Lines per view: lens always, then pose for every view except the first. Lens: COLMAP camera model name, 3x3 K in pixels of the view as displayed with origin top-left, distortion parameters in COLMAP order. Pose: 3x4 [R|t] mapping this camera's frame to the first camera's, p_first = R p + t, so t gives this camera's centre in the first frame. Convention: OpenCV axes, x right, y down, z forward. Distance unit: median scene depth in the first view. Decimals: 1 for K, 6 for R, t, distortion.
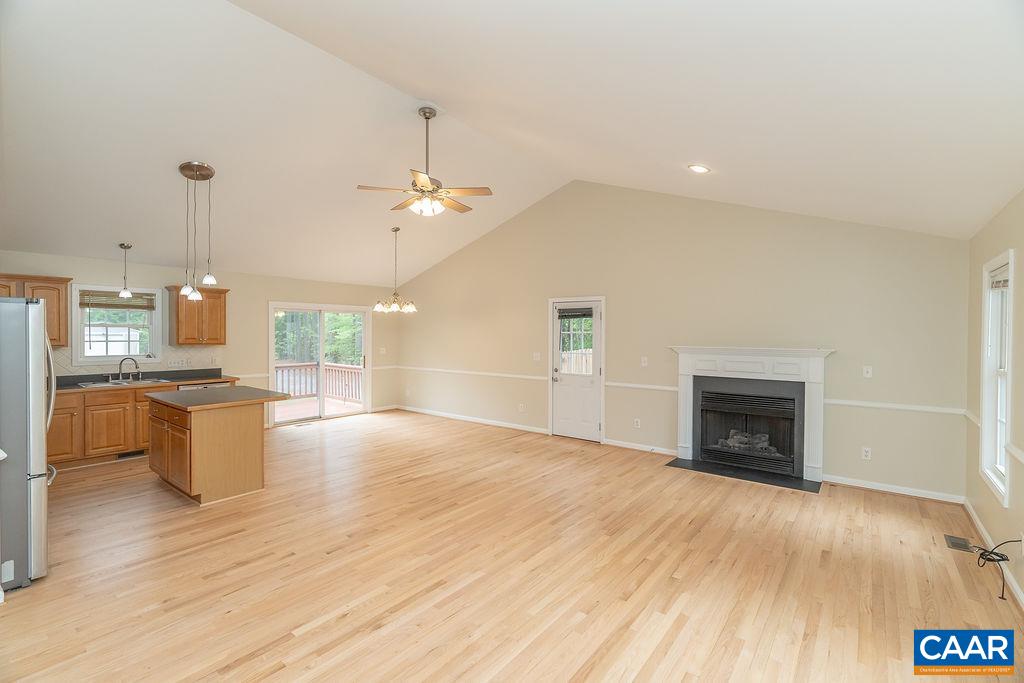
lens RADIAL K [[459.2, 0, 511.6], [0, 459.2, 338.0], [0, 0, 1]] dist [-0.008378, 0.004303]
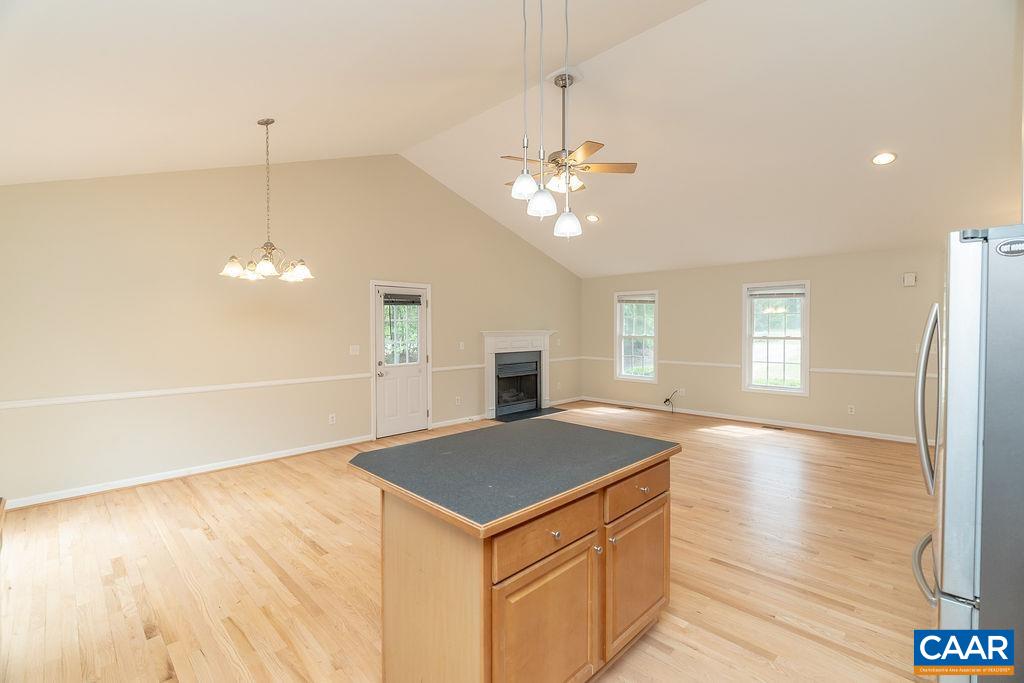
lens RADIAL K [[459.2, 0, 511.6], [0, 459.2, 338.0], [0, 0, 1]] dist [-0.008378, 0.004303]
pose [[0.116779, -0.030041, 0.992704, -0.901485], [0.015411, 0.999477, 0.028433, 0.001114], [-0.993038, 0.011978, 0.117180, 0.797754]]
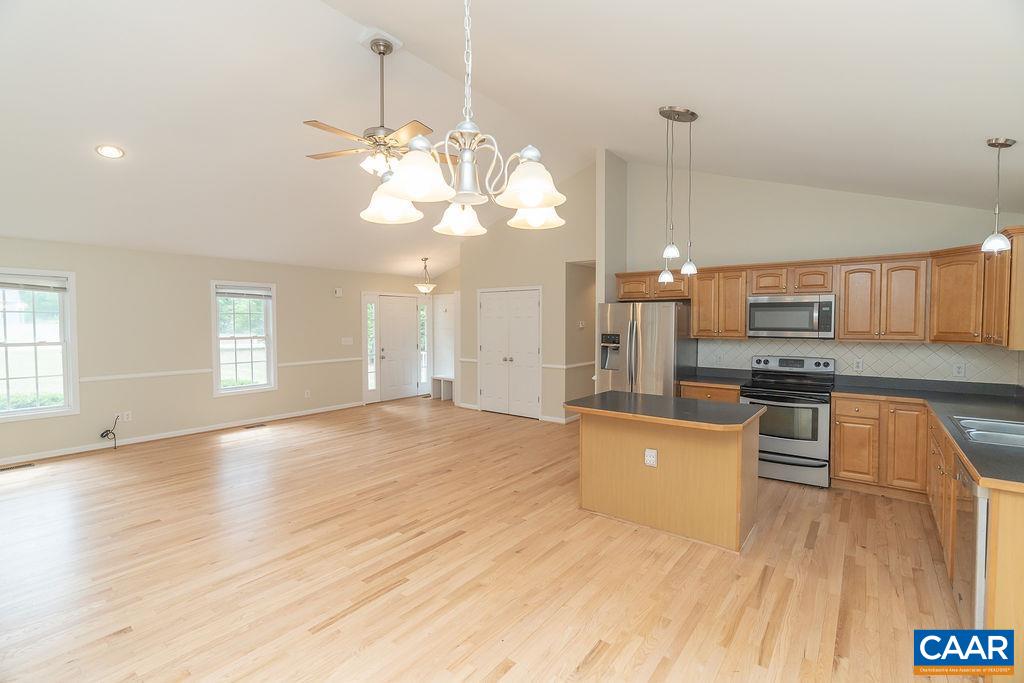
lens RADIAL K [[459.2, 0, 511.6], [0, 459.2, 338.0], [0, 0, 1]] dist [-0.008378, 0.004303]
pose [[-0.999969, -0.006397, -0.004675, -0.327403], [-0.006615, 0.998820, 0.048117, -0.016358], [0.004362, 0.048146, -0.998831, 1.455020]]
